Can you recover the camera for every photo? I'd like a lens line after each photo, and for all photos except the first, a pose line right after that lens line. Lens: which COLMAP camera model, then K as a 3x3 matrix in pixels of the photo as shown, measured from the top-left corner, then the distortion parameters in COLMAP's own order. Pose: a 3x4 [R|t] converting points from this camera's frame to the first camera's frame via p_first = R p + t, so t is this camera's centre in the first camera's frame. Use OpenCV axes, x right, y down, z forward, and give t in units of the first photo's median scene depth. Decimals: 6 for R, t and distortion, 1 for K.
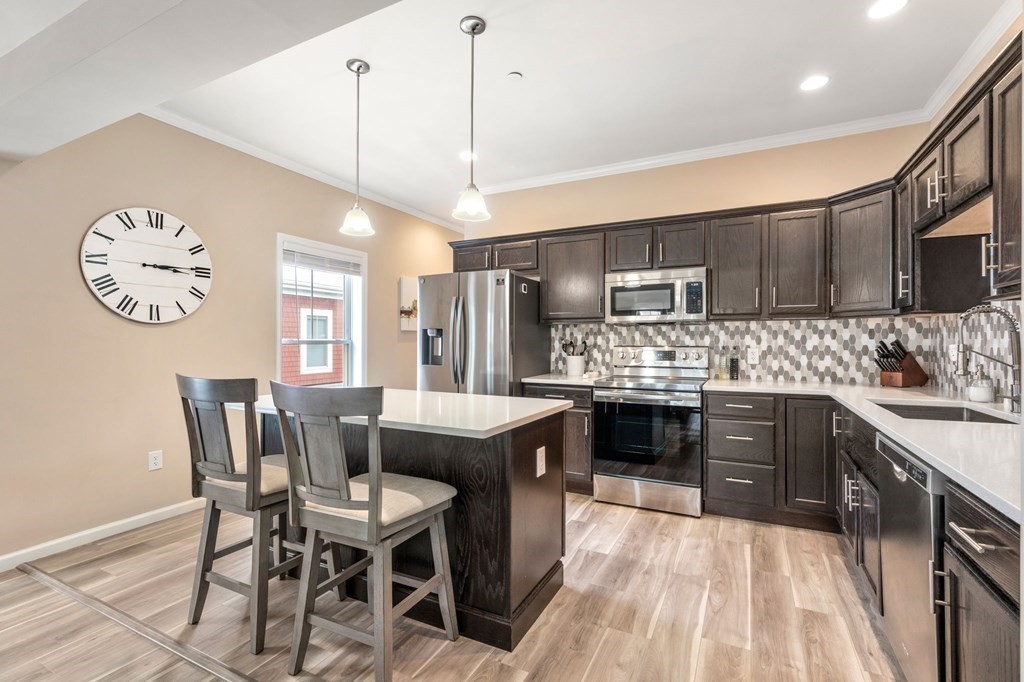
lens RADIAL K [[462.3, 0, 515.2], [0, 462.3, 339.5], [0, 0, 1]] dist [0.002827, 0.000851]
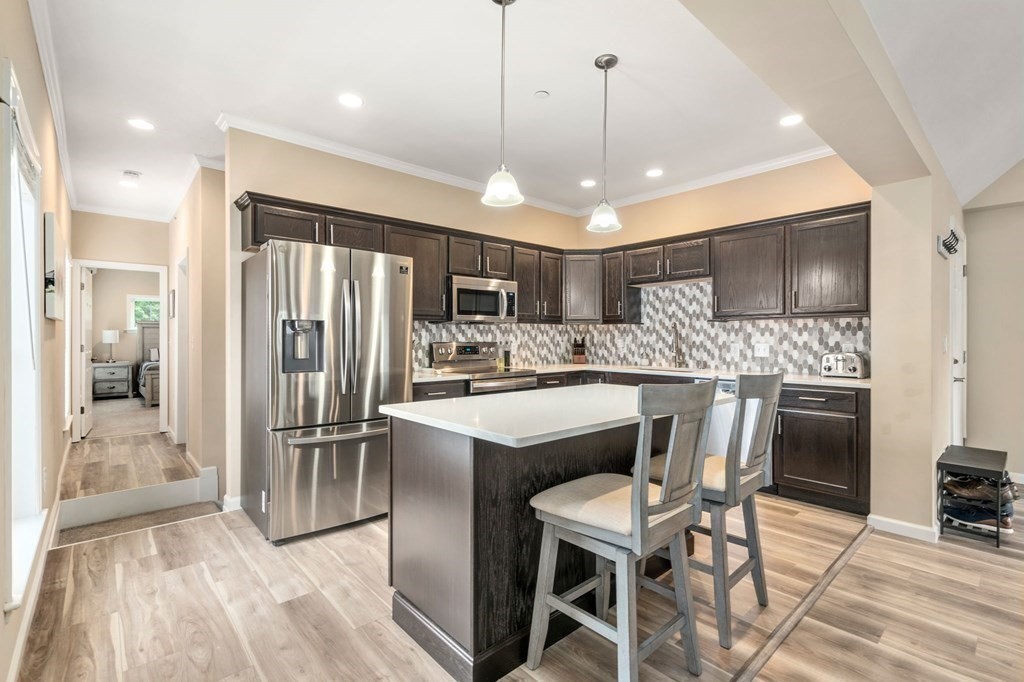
lens RADIAL K [[462.3, 0, 507.9], [0, 462.3, 338.4], [0, 0, 1]] dist [0.002827, 0.000851]
pose [[0.371948, 0.000245, 0.928254, -0.818751], [0.001434, 0.999999, -0.000839, 0.006510], [-0.928252, 0.001643, 0.371947, 0.520623]]
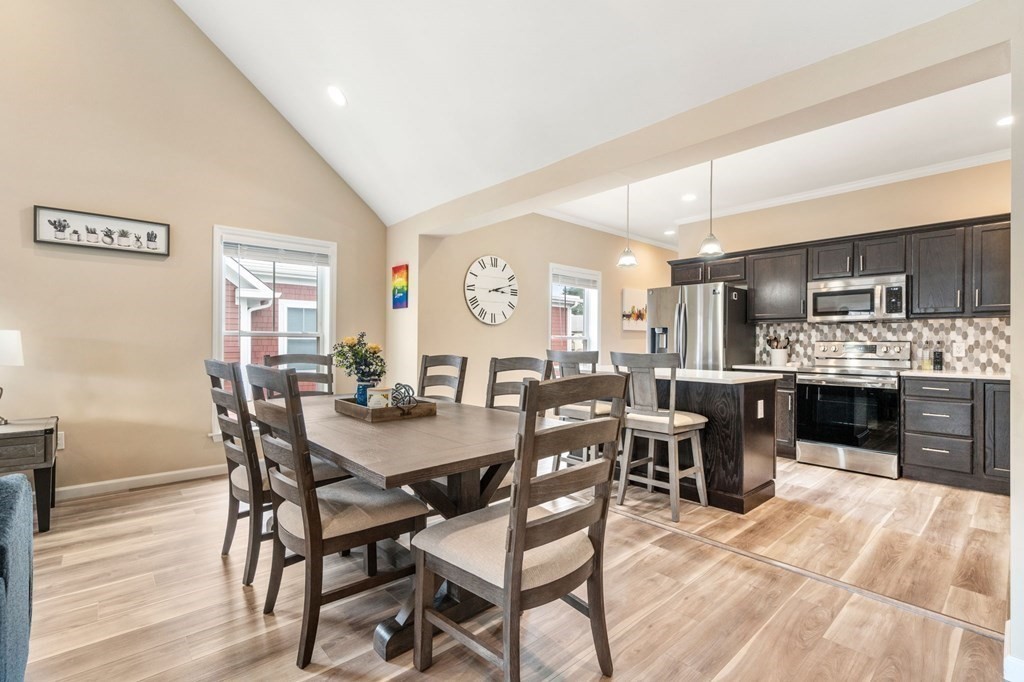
lens RADIAL K [[462.3, 0, 516.2], [0, 462.3, 341.8], [0, 0, 1]] dist [0.002827, 0.000851]
pose [[0.933904, 0.005591, -0.357480, -0.098250], [-0.006393, 0.999979, -0.001063, 0.025781], [0.357467, 0.003278, 0.933920, -0.472281]]
